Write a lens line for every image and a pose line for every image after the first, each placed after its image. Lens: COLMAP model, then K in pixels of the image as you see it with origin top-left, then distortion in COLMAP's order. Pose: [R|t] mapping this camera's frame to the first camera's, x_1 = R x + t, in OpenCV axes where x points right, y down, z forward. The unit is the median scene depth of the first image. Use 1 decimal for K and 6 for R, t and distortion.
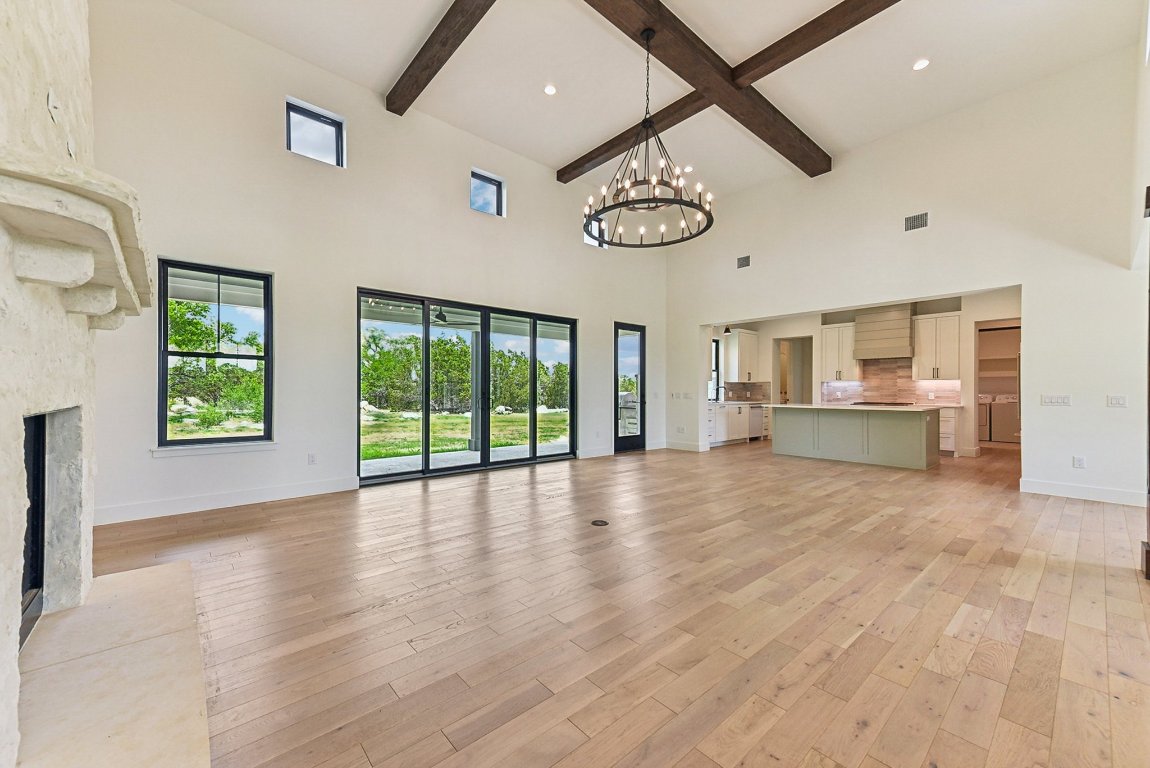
lens RADIAL K [[452.8, 0, 580.9], [0, 452.8, 388.3], [0, 0, 1]] dist [0.022079, -0.000136]
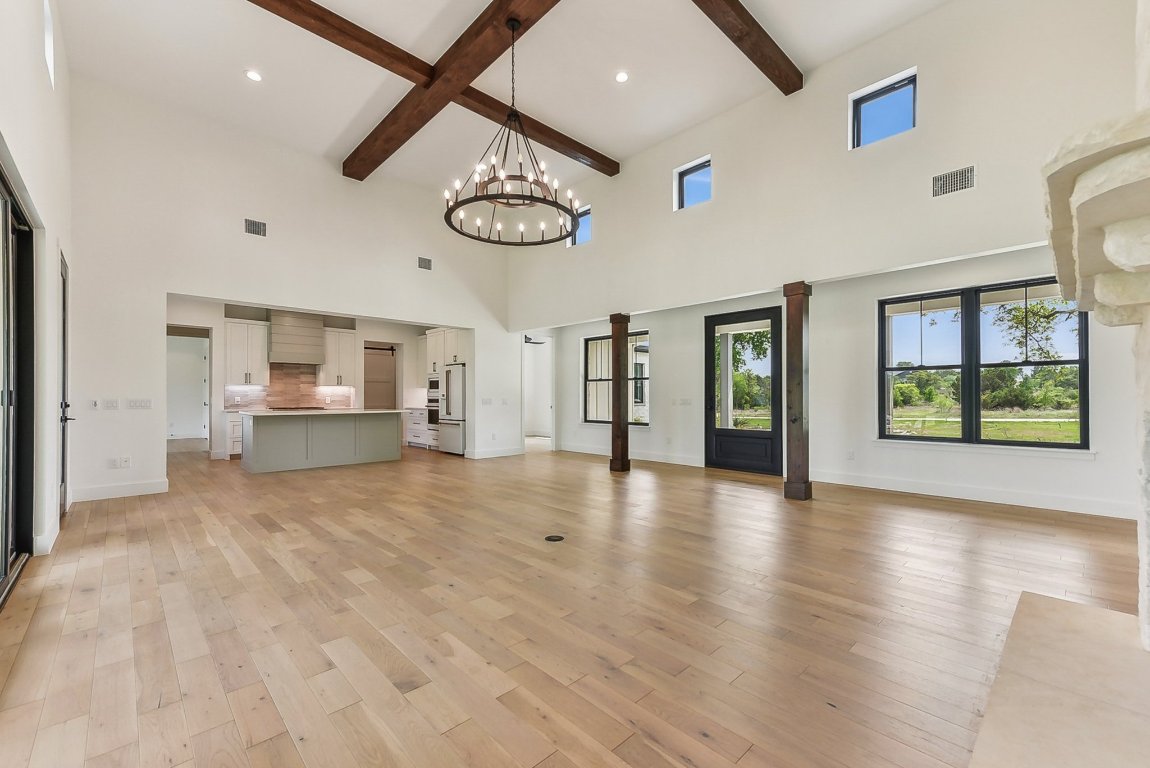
lens RADIAL K [[464.6, 0, 571.1], [0, 464.6, 396.4], [0, 0, 1]] dist [0.002031, 0.000162]
pose [[-0.039830, -0.002816, 0.999203, -0.412664], [-0.006790, 0.999974, 0.002547, 0.000510], [-0.999183, -0.006683, -0.039848, 0.458874]]
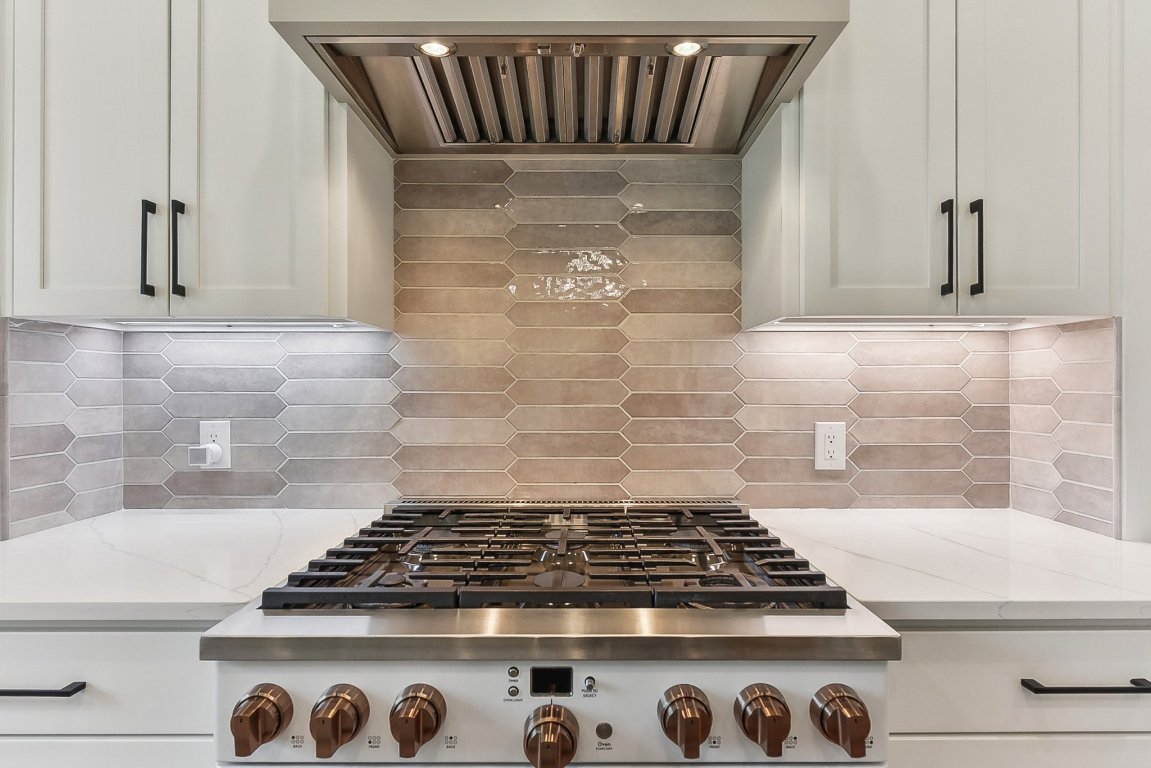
lens RADIAL K [[577.7, 0, 575.5], [0, 577.7, 384.0], [0, 0, 1]] dist [-0.000114, -0.000013]
pose [[0.665232, -0.000526, 0.746636, 0.599308], [-0.003528, 0.999986, 0.003848, -0.001707], [-0.746628, -0.005194, 0.665221, 0.965619]]
